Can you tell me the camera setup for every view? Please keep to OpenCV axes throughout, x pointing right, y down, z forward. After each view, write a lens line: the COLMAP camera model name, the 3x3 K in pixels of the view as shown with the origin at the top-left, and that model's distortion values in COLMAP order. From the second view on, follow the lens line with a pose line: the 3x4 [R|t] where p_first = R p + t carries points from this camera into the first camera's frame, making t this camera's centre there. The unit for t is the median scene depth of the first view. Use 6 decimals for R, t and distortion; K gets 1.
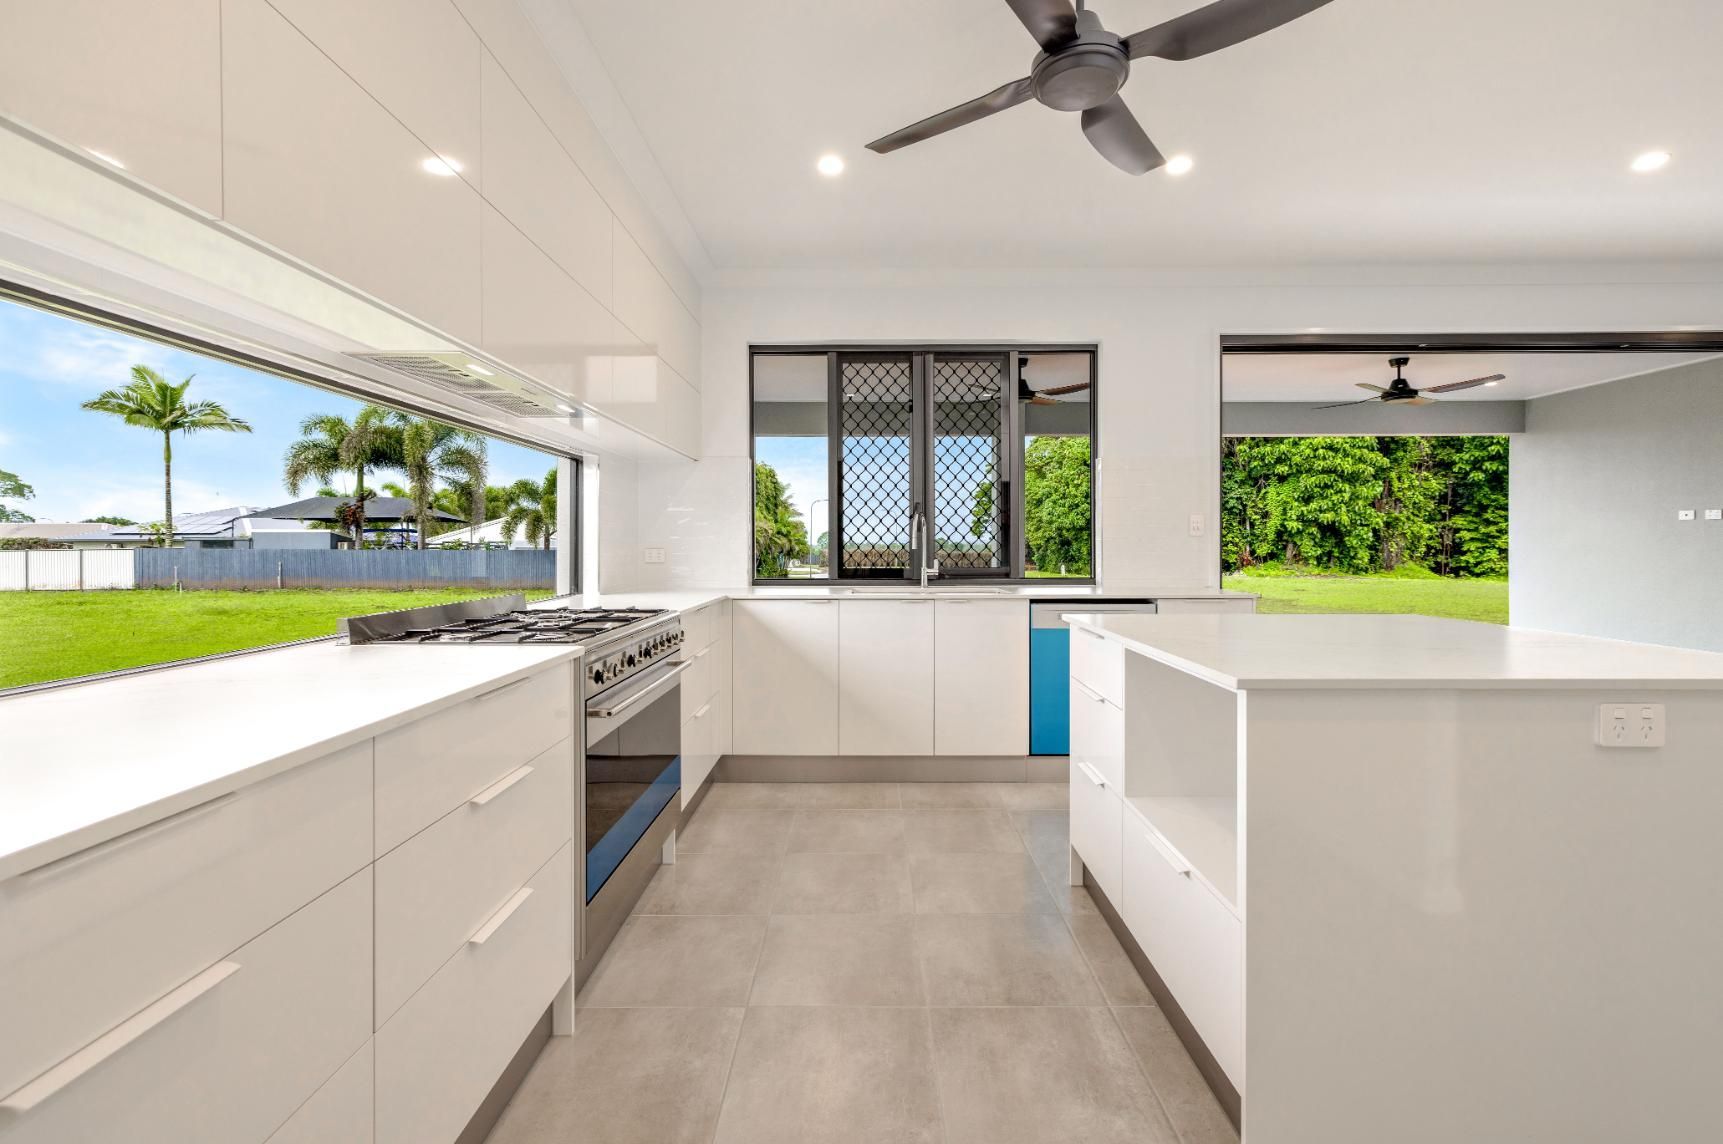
lens RADIAL K [[743.0, 0, 864.0], [0, 743.0, 561.0], [0, 0, 1]] dist [0.002514, 0.000175]
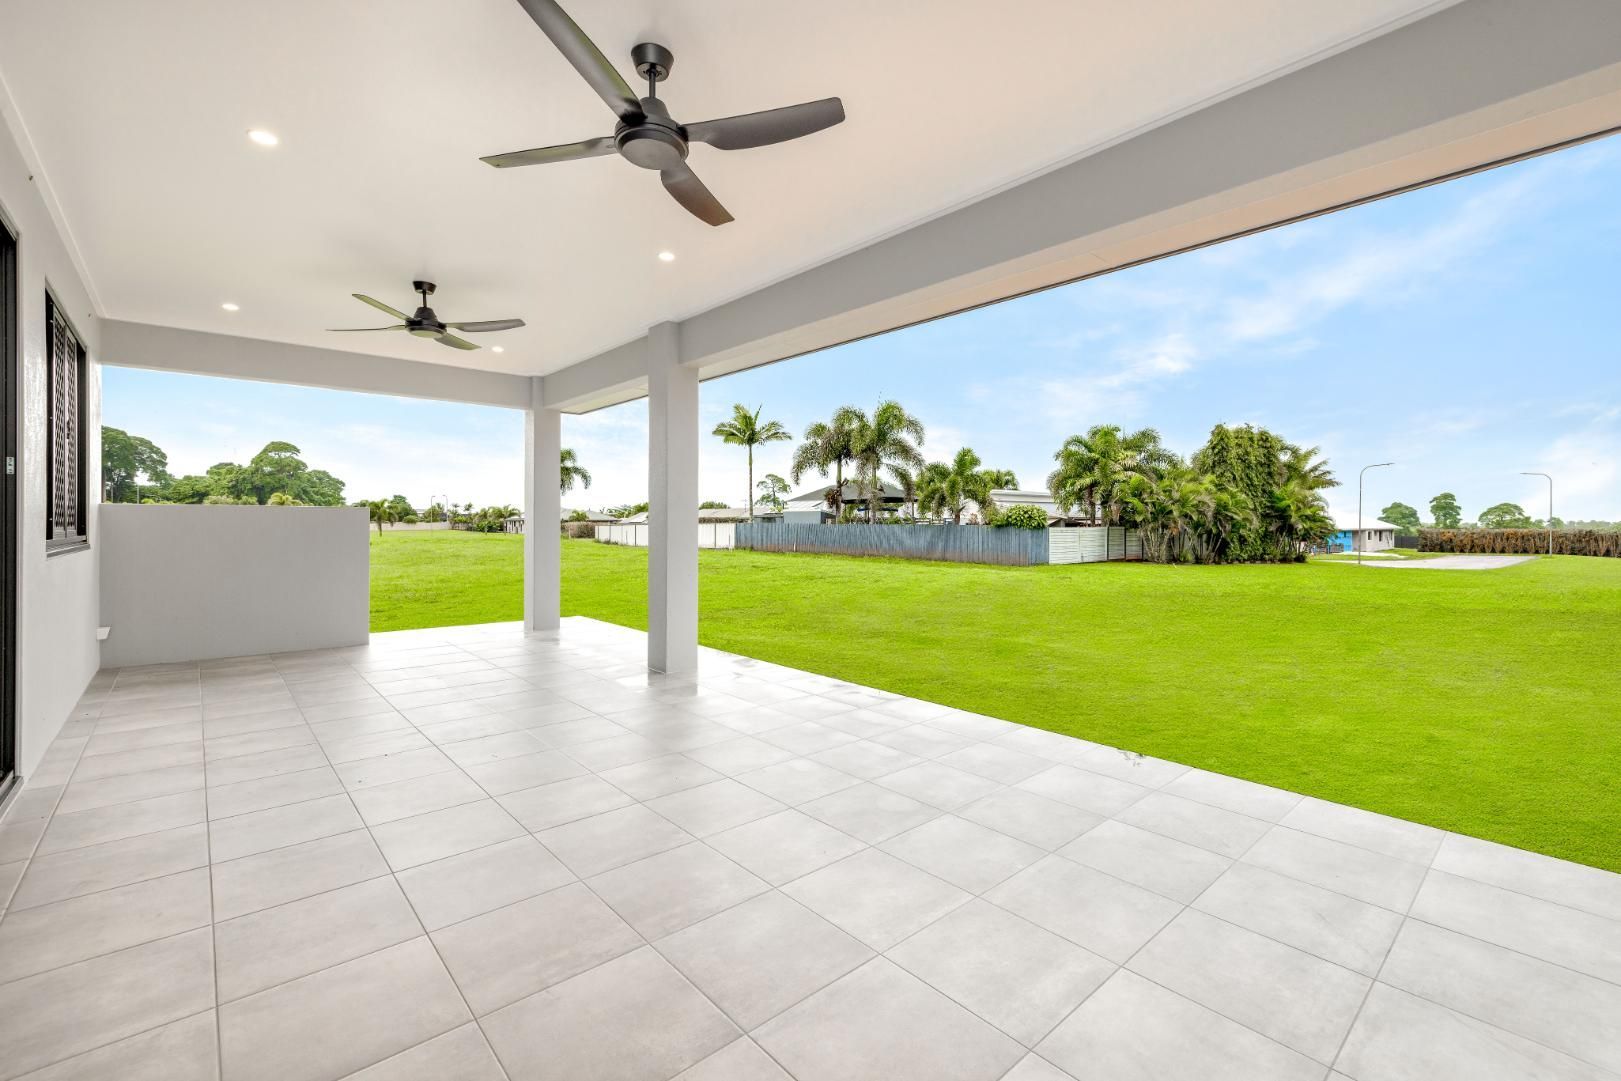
lens RADIAL K [[699.1, 0, 802.4], [0, 699.1, 530.7], [0, 0, 1]] dist [0.002514, 0.000175]
pose [[0.668188, 0.012008, -0.743896, 0.193222], [-0.017278, 0.999851, 0.000620, -0.003356], [0.743792, 0.012439, 0.668295, 0.134316]]
